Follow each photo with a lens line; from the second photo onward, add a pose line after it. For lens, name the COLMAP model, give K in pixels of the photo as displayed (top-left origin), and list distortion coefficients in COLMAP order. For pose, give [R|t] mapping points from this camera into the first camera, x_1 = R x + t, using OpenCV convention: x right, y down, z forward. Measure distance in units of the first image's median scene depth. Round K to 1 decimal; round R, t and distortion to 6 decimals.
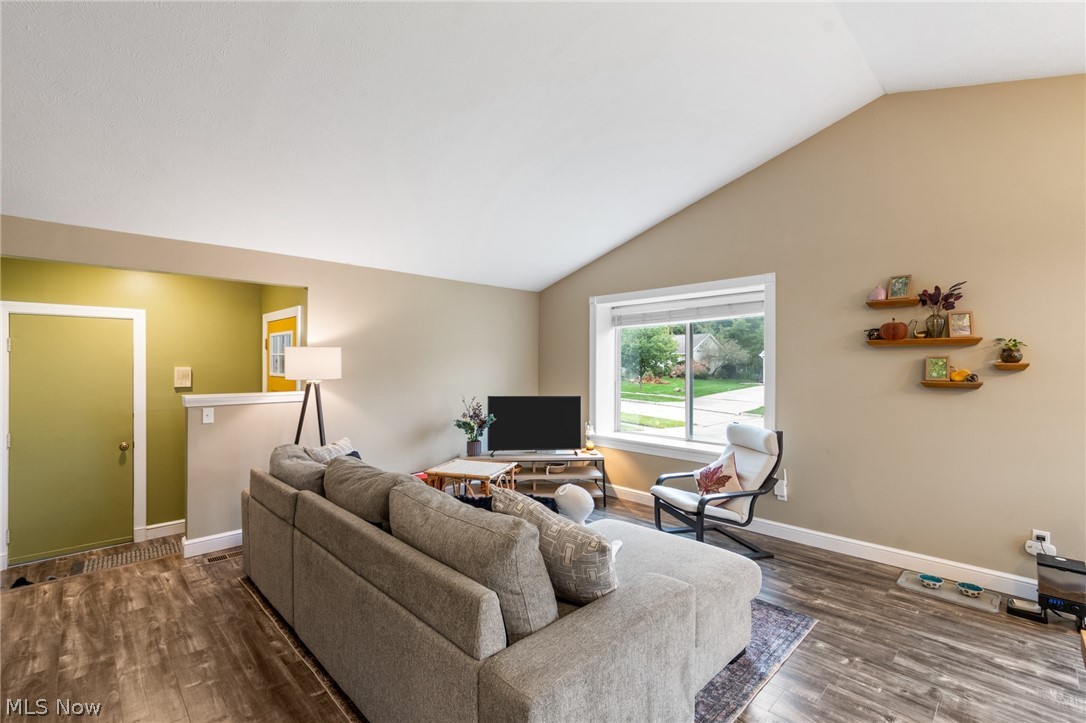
lens RADIAL K [[484.4, 0, 534.1], [0, 484.4, 375.8], [0, 0, 1]] dist [-0.002322, -0.000528]
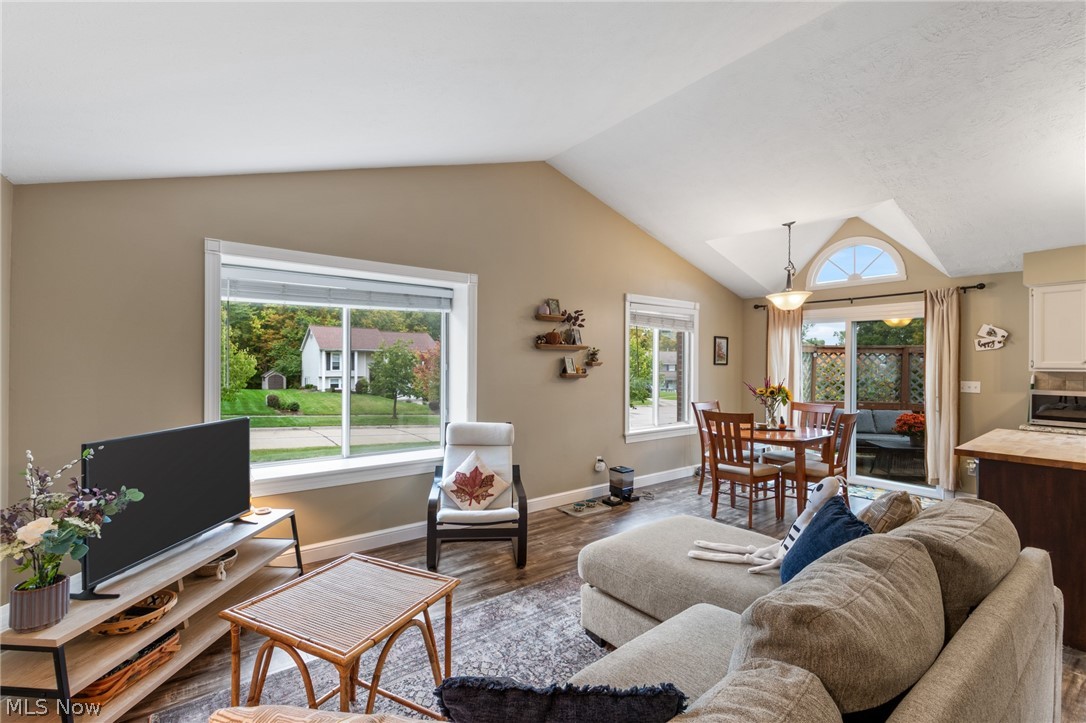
lens RADIAL K [[479.5, 0, 531.0], [0, 479.5, 365.2], [0, 0, 1]] dist [-0.006252, -0.000374]
pose [[0.115499, -0.006531, 0.993286, -0.733265], [0.010303, 0.999932, 0.005376, -0.027360], [-0.993254, 0.009612, 0.115559, 1.051907]]
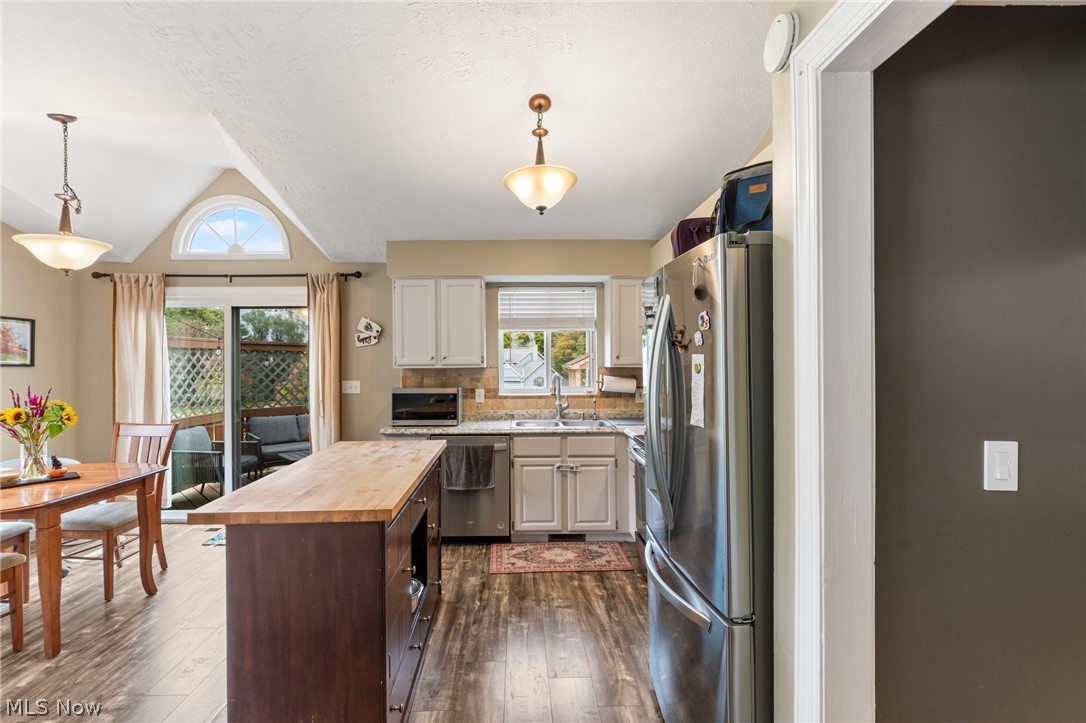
lens RADIAL K [[479.5, 0, 531.0], [0, 479.5, 365.2], [0, 0, 1]] dist [-0.006252, -0.000374]
pose [[-0.743177, 0.000829, 0.669095, -0.301904], [0.015105, 0.999765, 0.015539, -0.009749], [-0.668925, 0.021655, -0.743015, 0.438739]]
